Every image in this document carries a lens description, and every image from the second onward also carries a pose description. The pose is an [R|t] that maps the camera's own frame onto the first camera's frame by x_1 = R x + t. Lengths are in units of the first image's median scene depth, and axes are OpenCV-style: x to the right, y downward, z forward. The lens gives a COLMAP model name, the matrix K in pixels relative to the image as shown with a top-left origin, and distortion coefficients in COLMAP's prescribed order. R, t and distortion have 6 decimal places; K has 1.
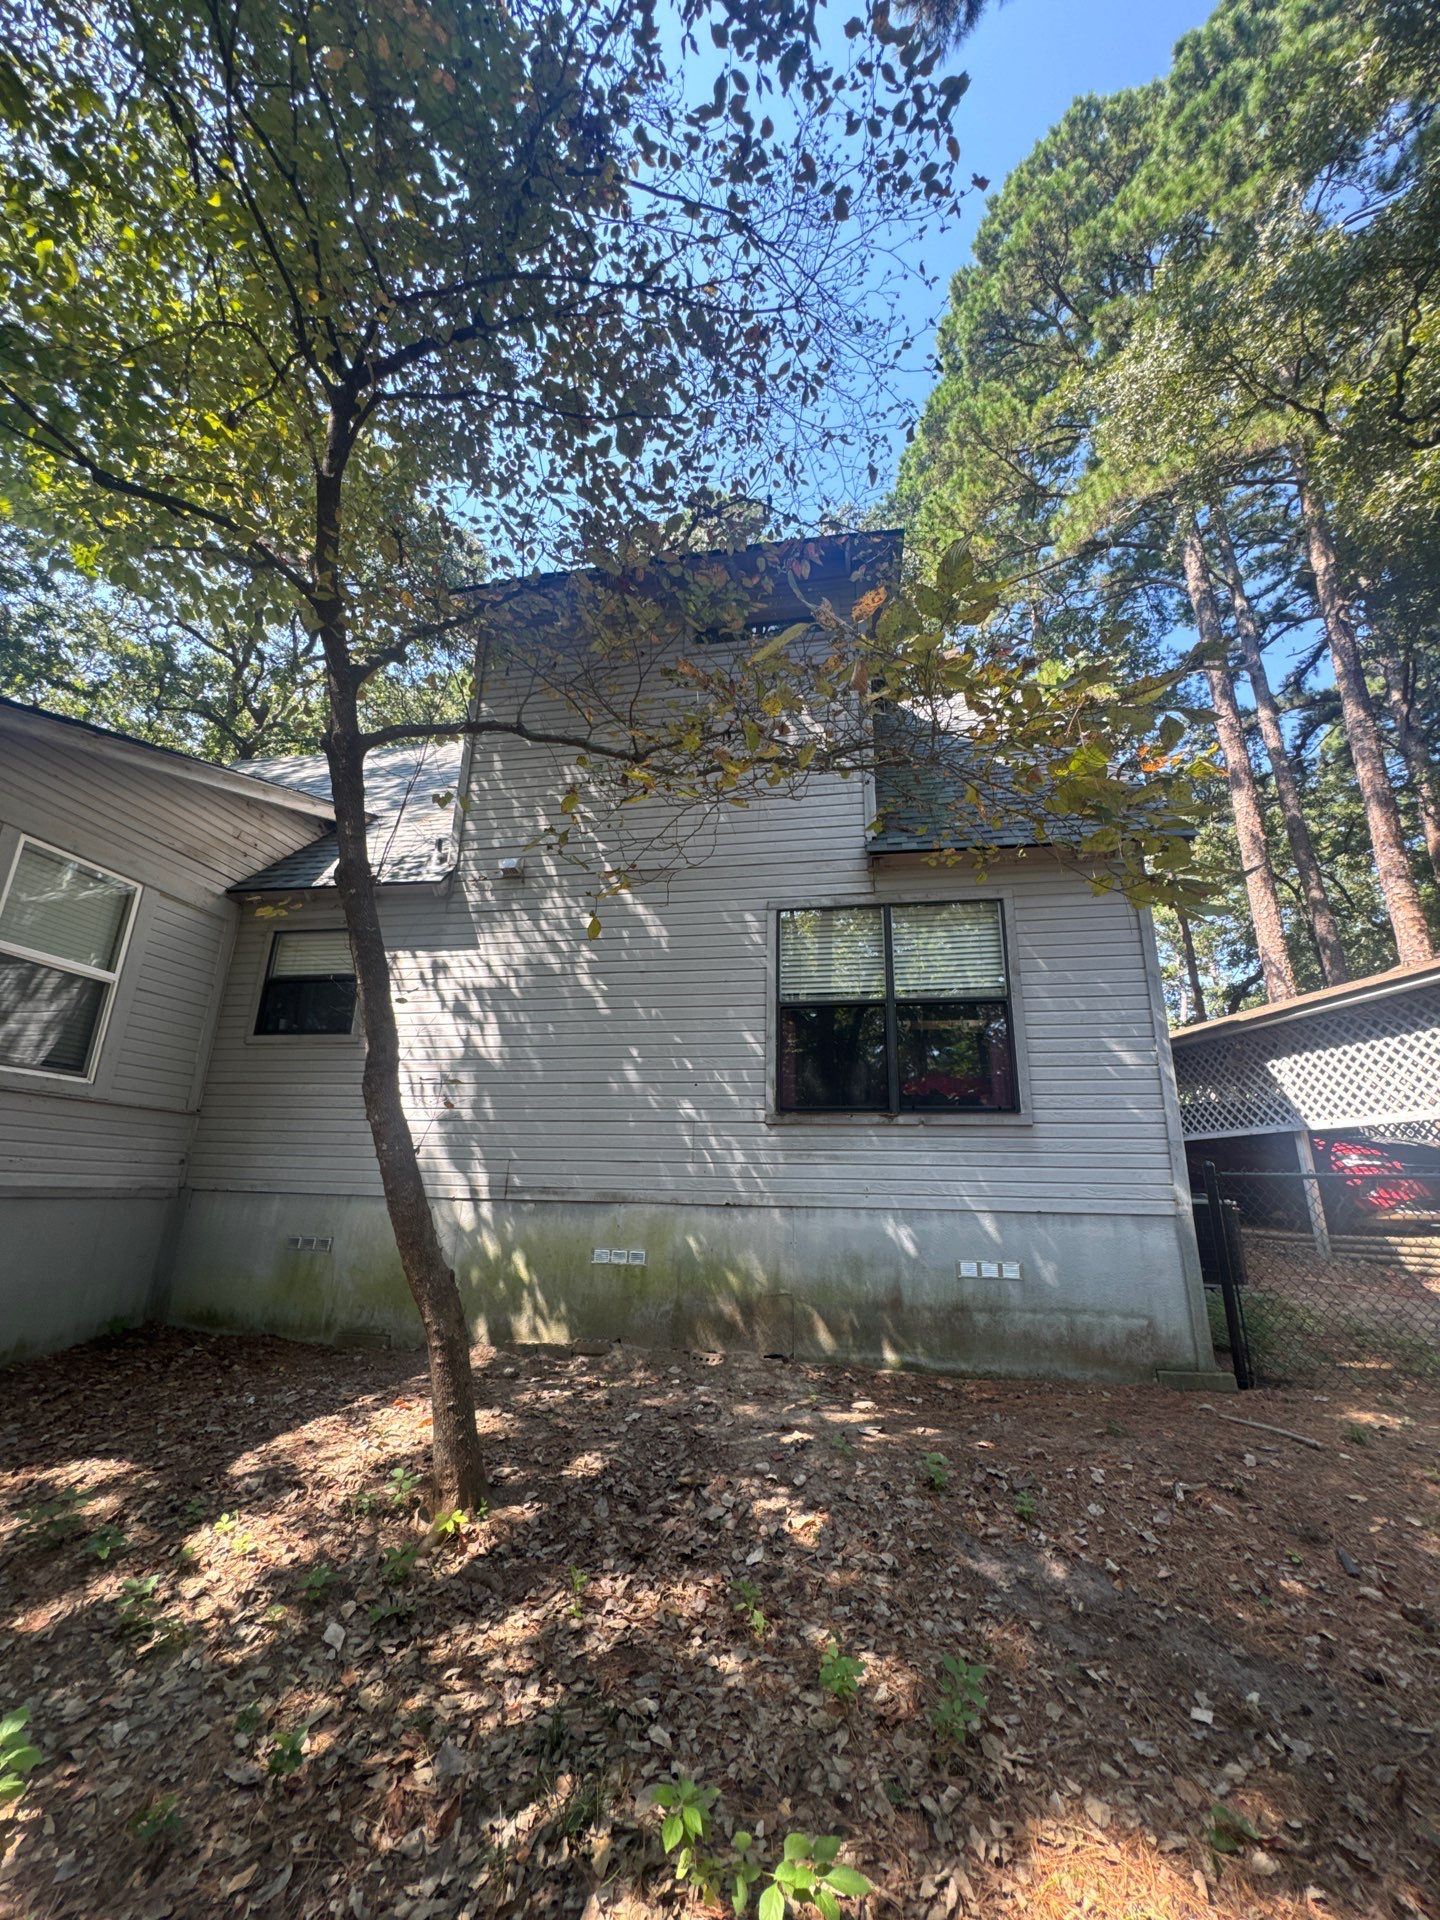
lens RADIAL K [[777.6, 0, 734.8], [0, 777.6, 960.3], [0, 0, 1]] dist [-0.006707, 0.001425]
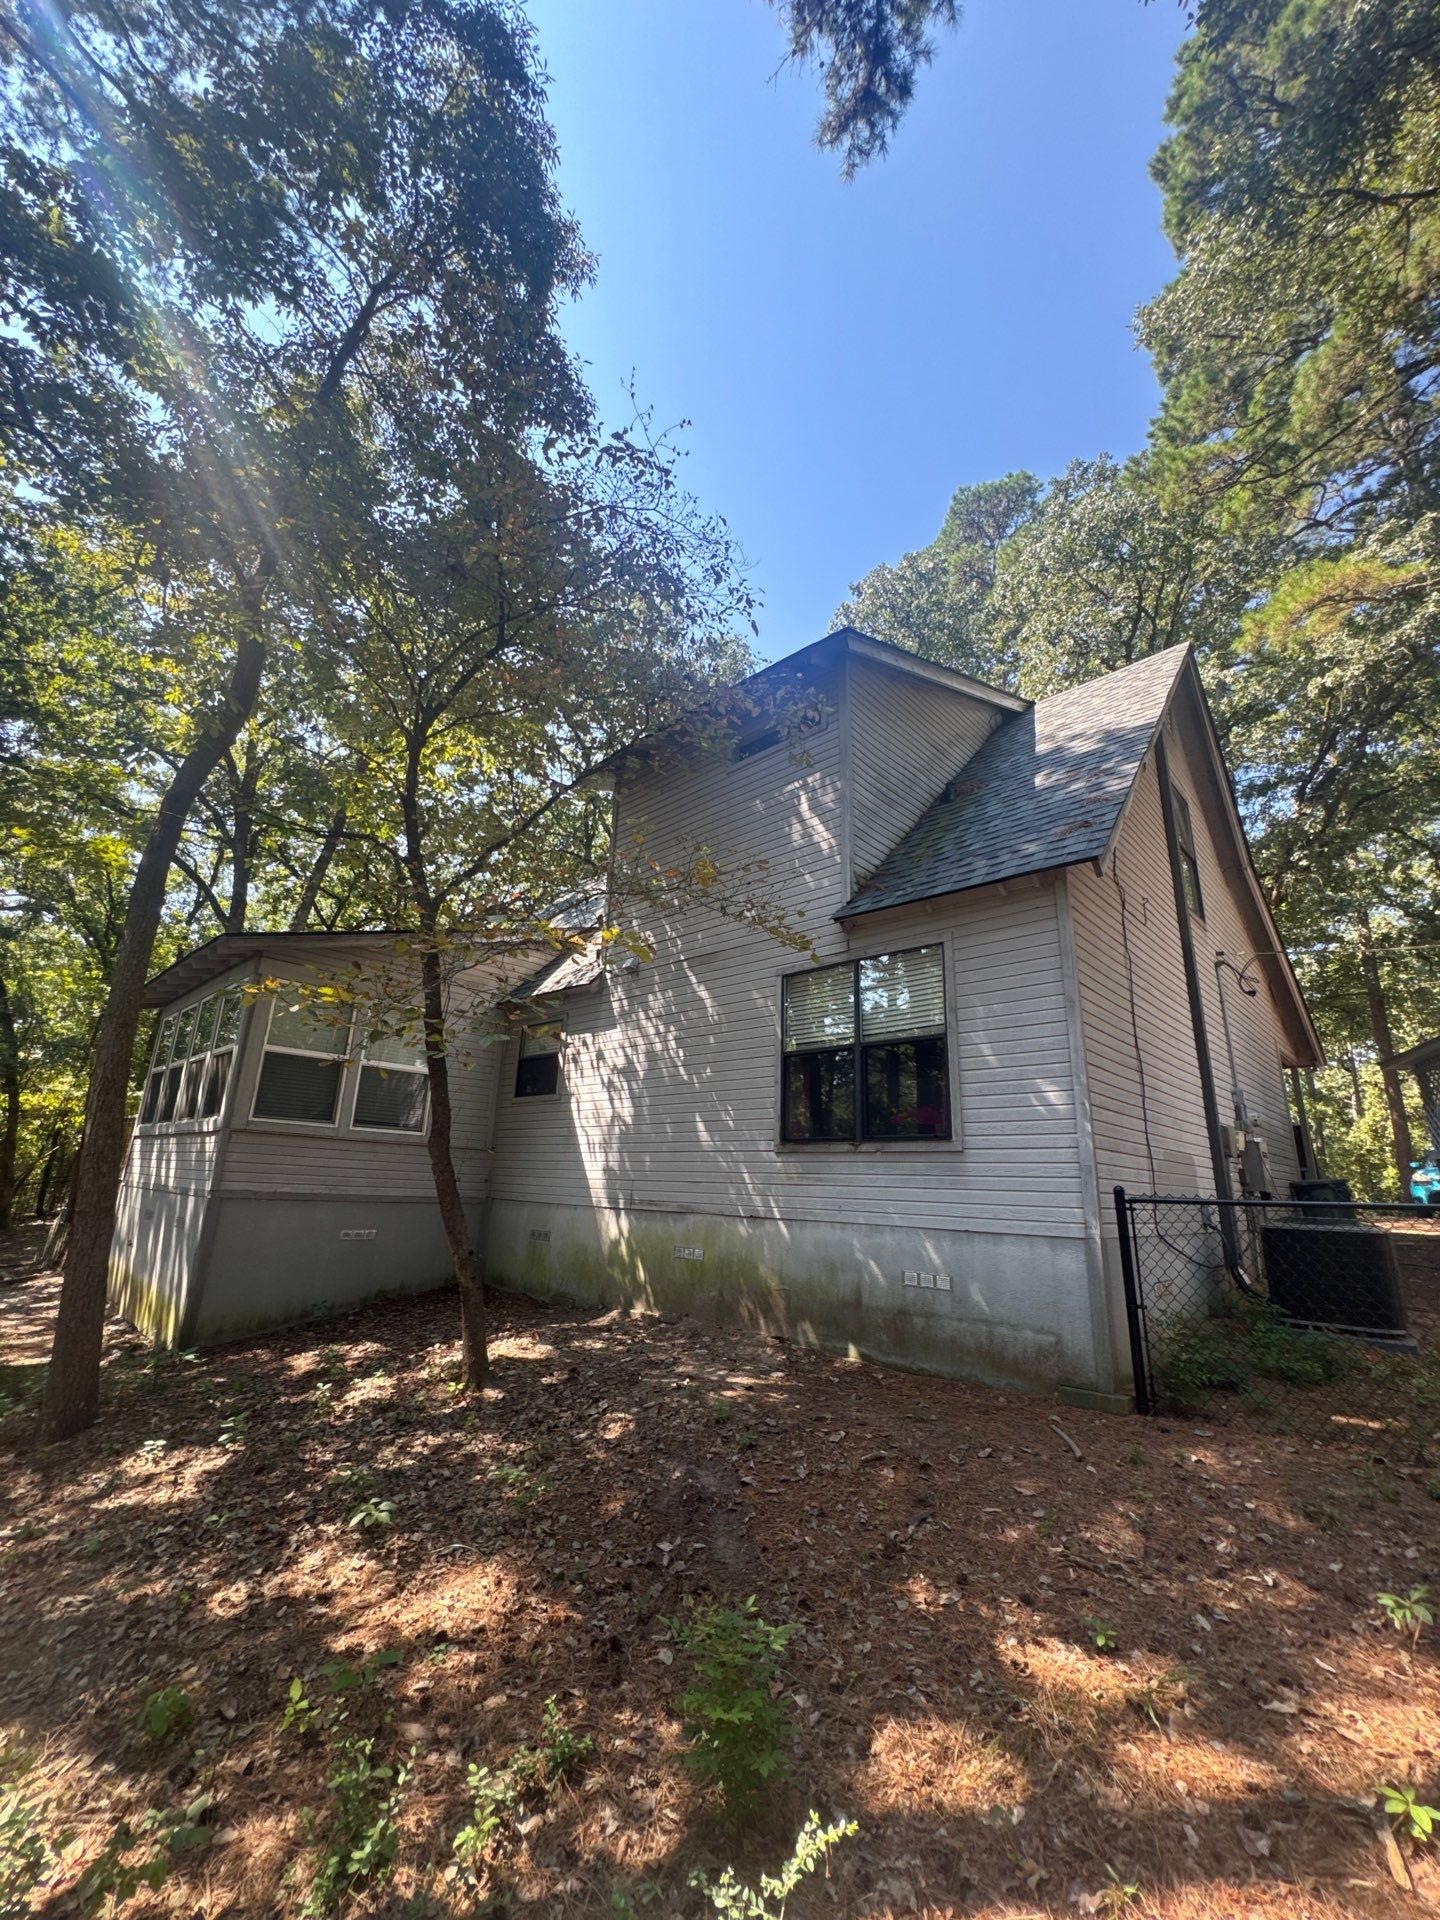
lens RADIAL K [[777.6, 0, 721.5], [0, 777.6, 964.5], [0, 0, 1]] dist [-0.006707, 0.001425]
pose [[0.840131, -0.143072, -0.523174, 0.667801], [0.141094, 0.989023, -0.043892, -0.045319], [0.523711, -0.036942, 0.851095, -0.095613]]
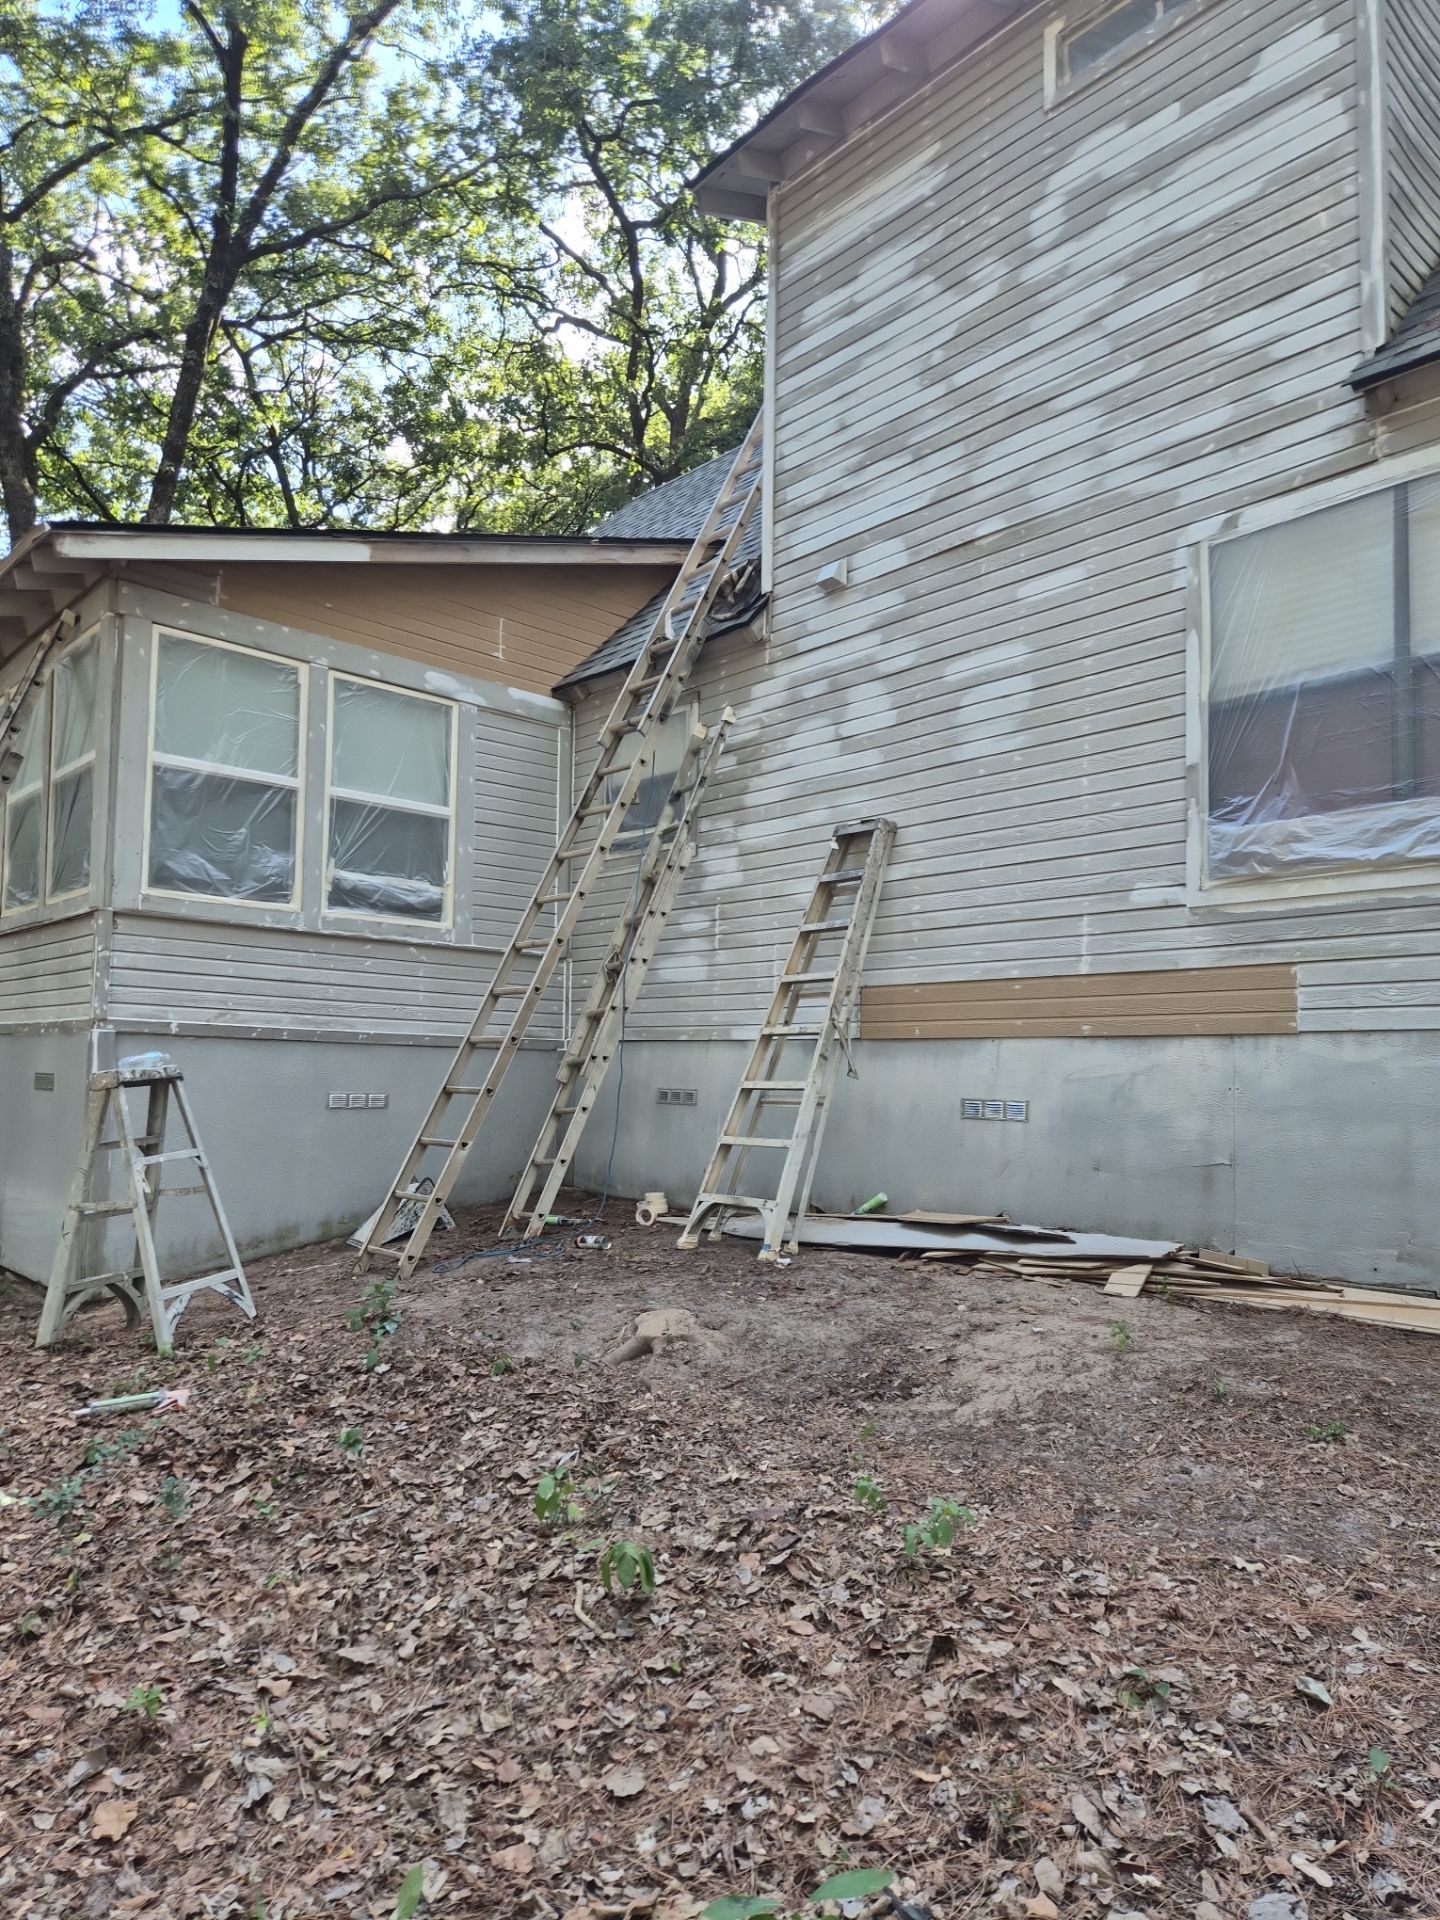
lens RADIAL K [[1289.3, 0, 729.2], [0, 1289.3, 992.1], [0, 0, 1]] dist [0.070360, -0.054510]
pose [[0.795585, -0.046914, -0.604023, 0.374406], [0.173243, 0.972983, 0.152614, 0.054819], [0.580544, -0.226061, 0.782218, -0.037151]]
